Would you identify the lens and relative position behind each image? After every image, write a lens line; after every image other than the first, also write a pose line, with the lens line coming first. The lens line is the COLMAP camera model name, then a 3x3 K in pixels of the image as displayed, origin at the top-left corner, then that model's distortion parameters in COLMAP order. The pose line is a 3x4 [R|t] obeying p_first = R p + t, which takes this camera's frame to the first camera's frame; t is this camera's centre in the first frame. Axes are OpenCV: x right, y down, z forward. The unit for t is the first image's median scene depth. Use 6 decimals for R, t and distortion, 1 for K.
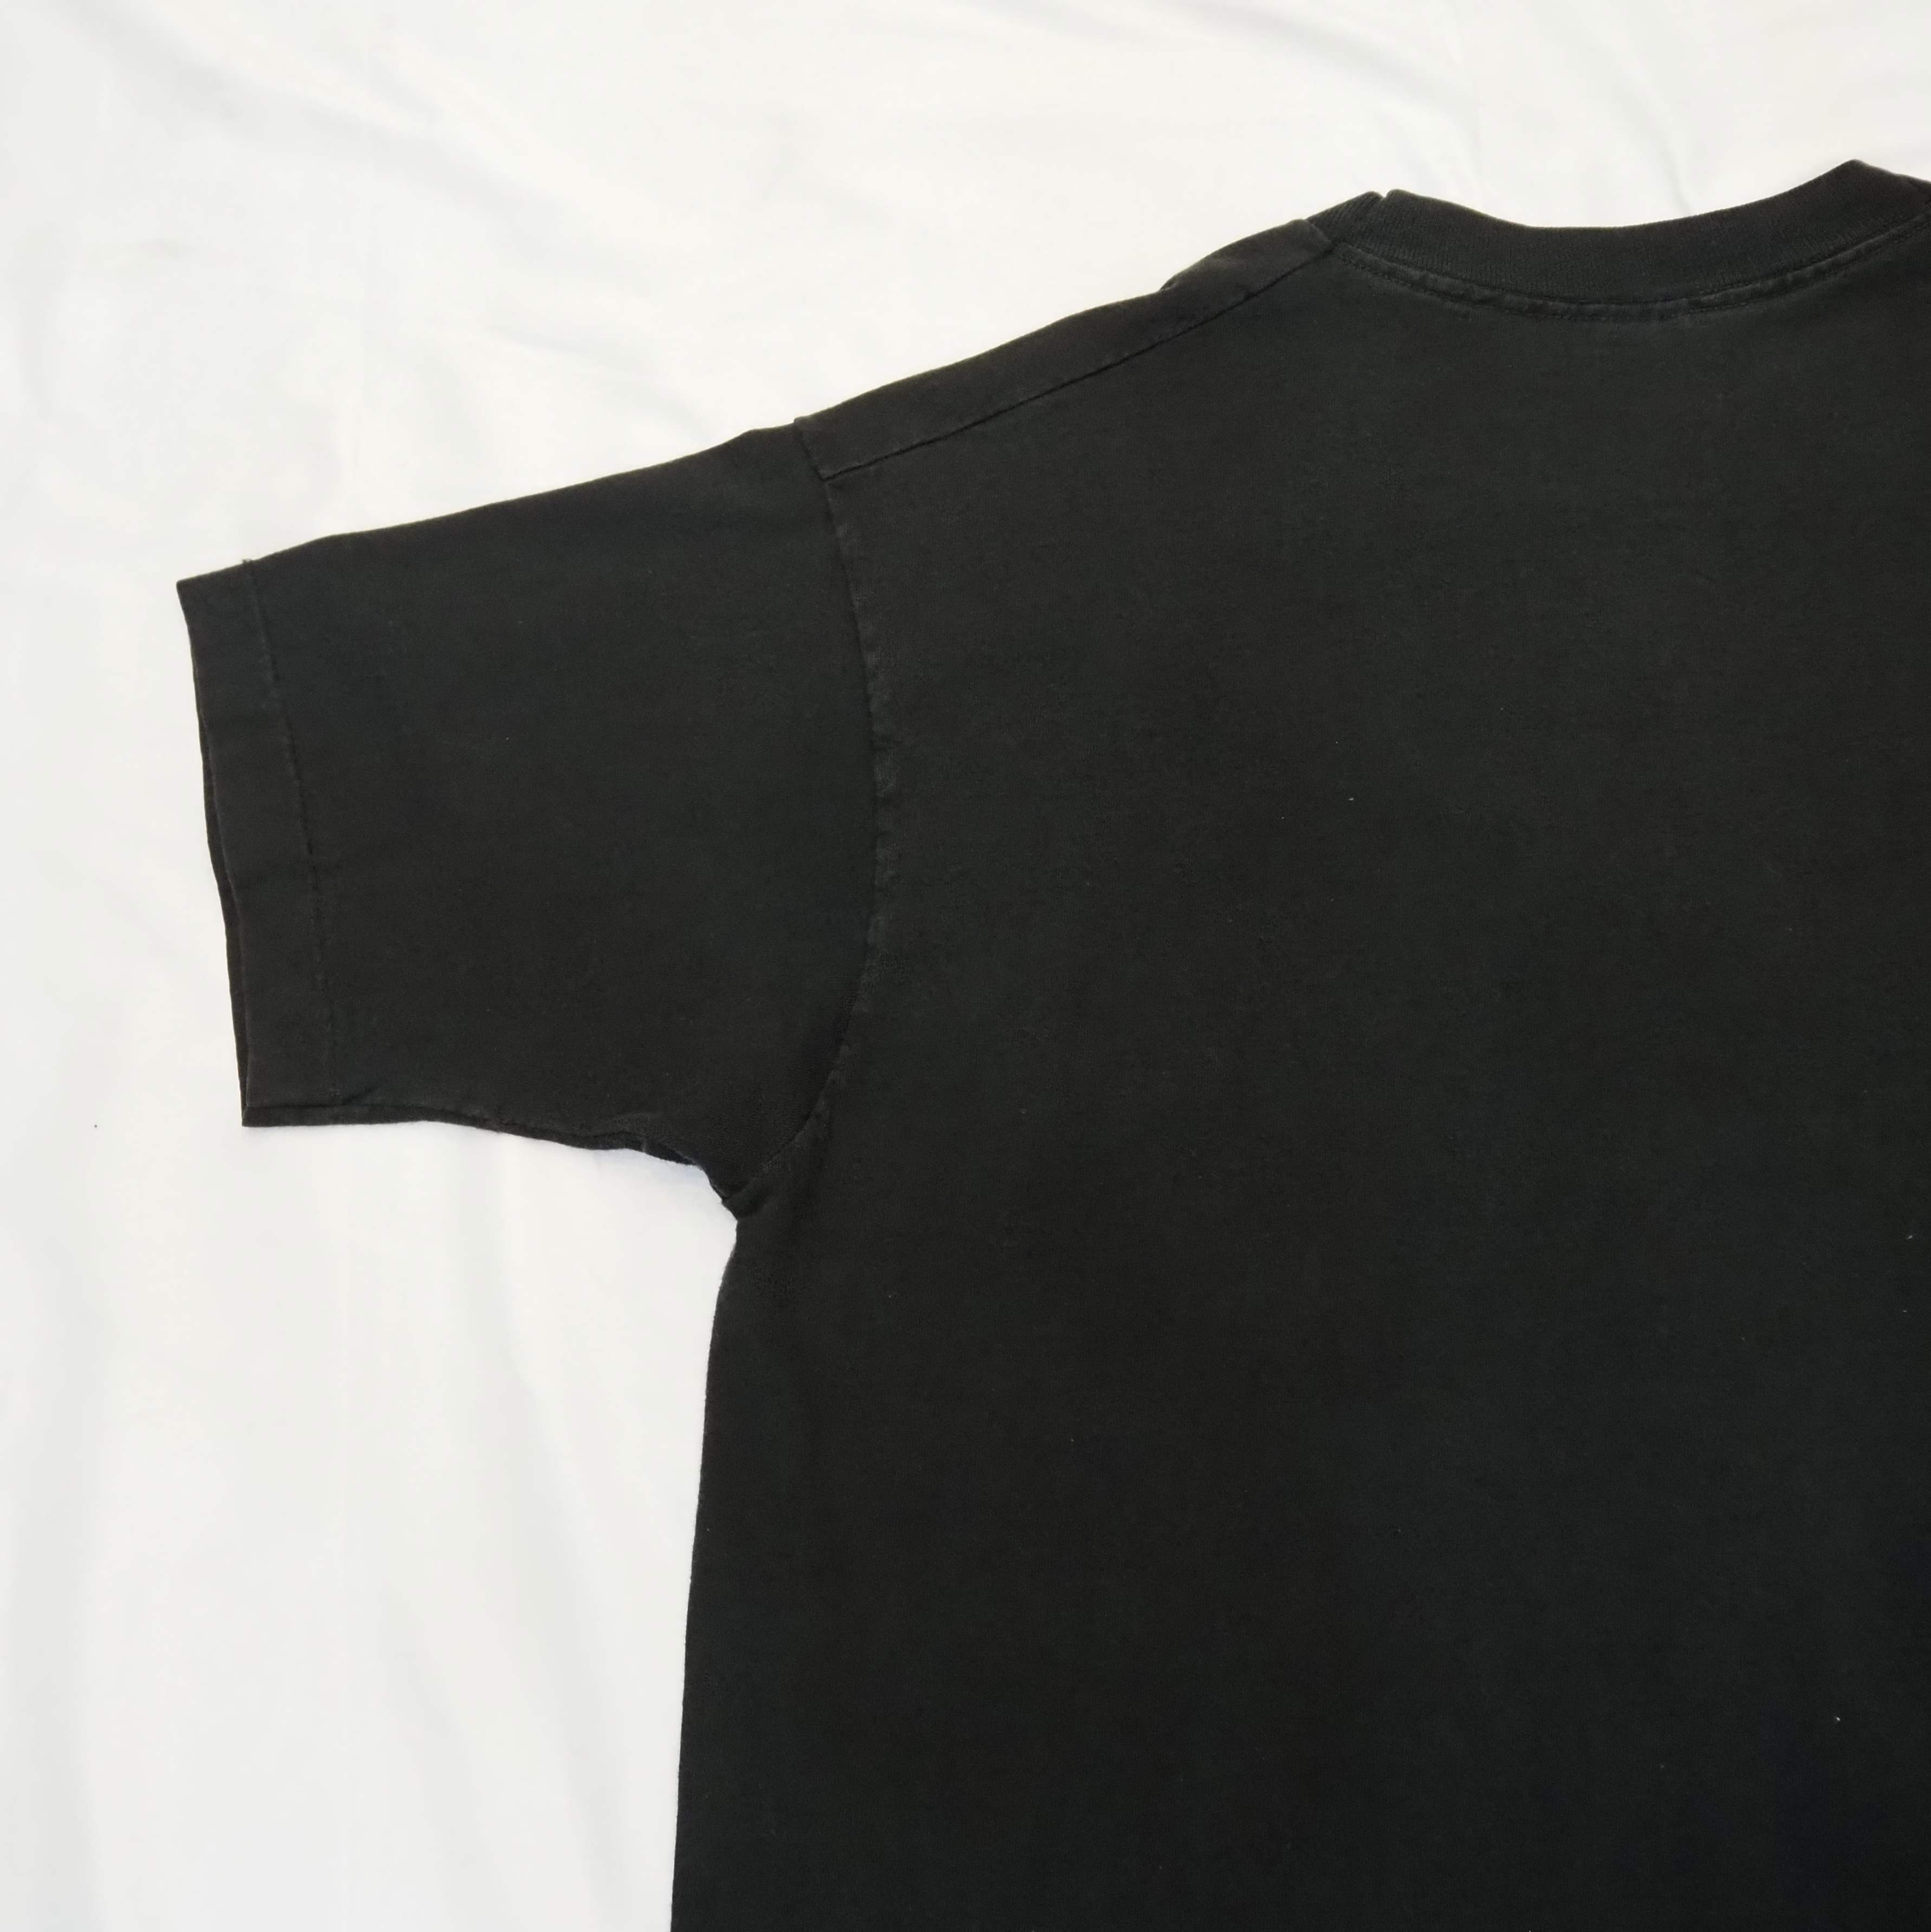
lens RADIAL K [[2040.2, 0, 969.9], [0, 2040.2, 812.5], [0, 0, 1]] dist [-0.042233, -0.003180]
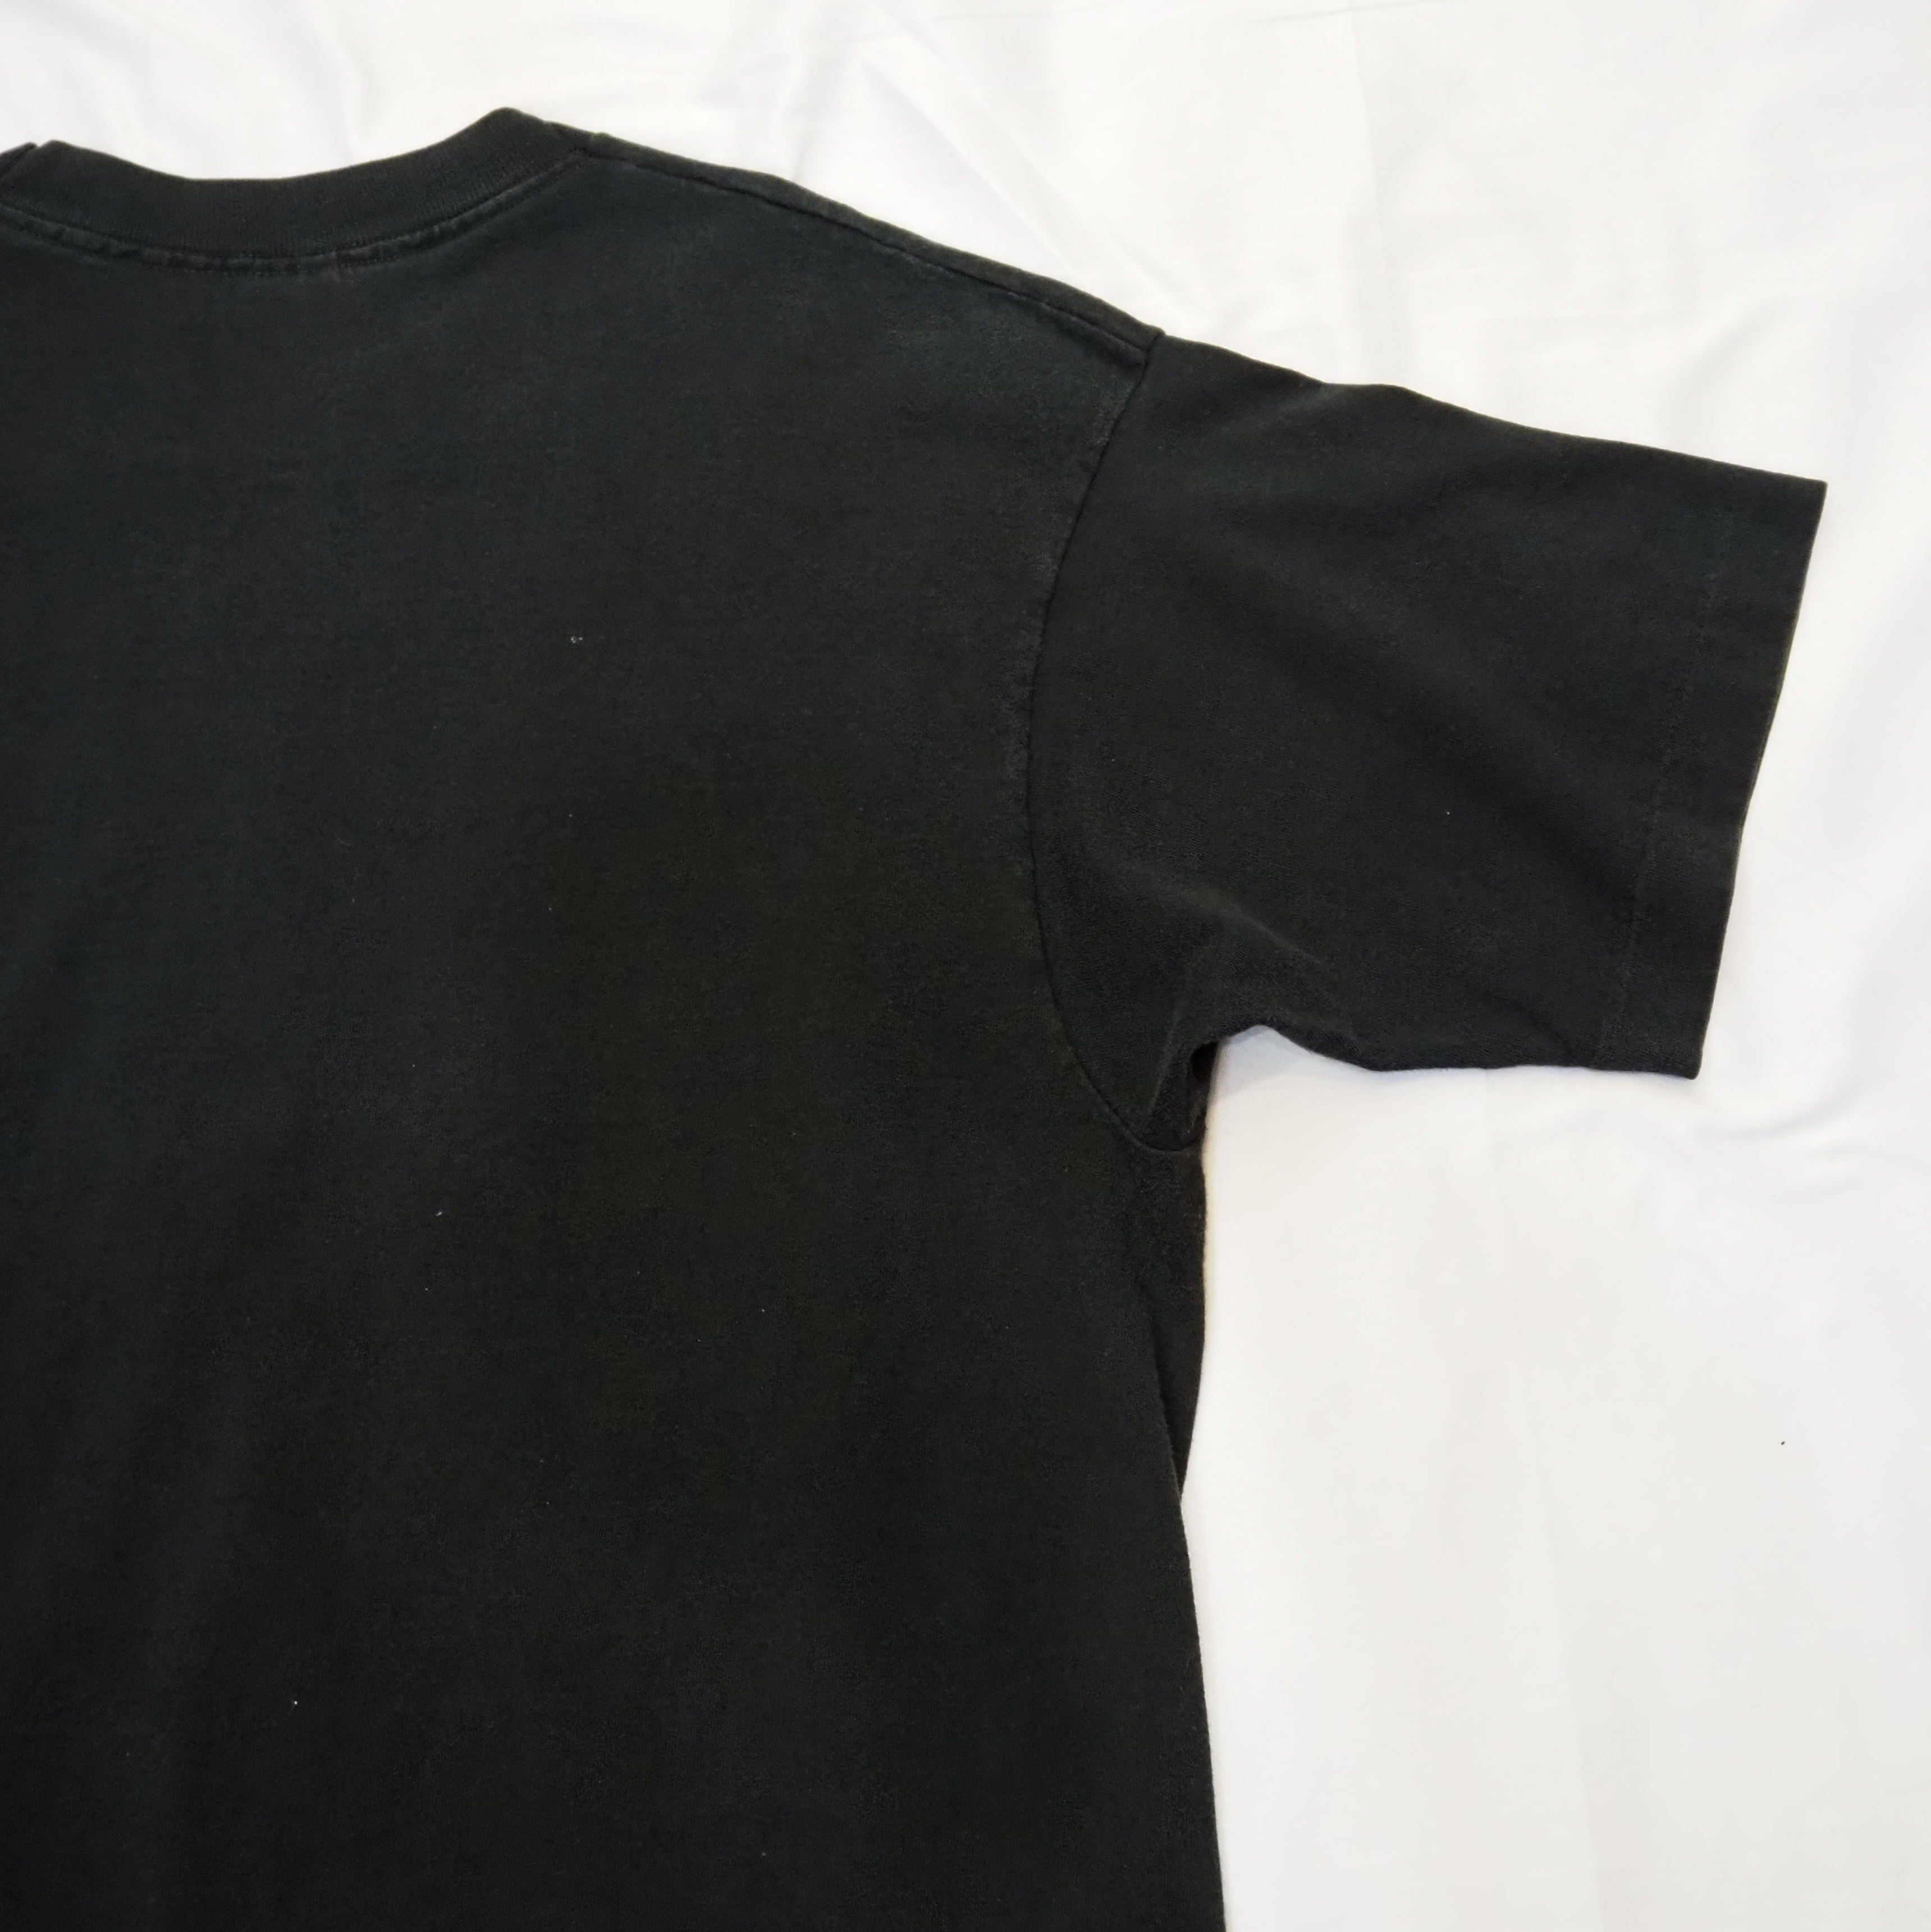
lens RADIAL K [[2040.2, 0, 969.9], [0, 2040.2, 812.5], [0, 0, 1]] dist [-0.042233, -0.003180]
pose [[0.997686, -0.006851, 0.067647, 0.590374], [0.005543, 0.999794, 0.019506, -0.002402], [-0.067767, -0.019086, 0.997519, 0.005585]]
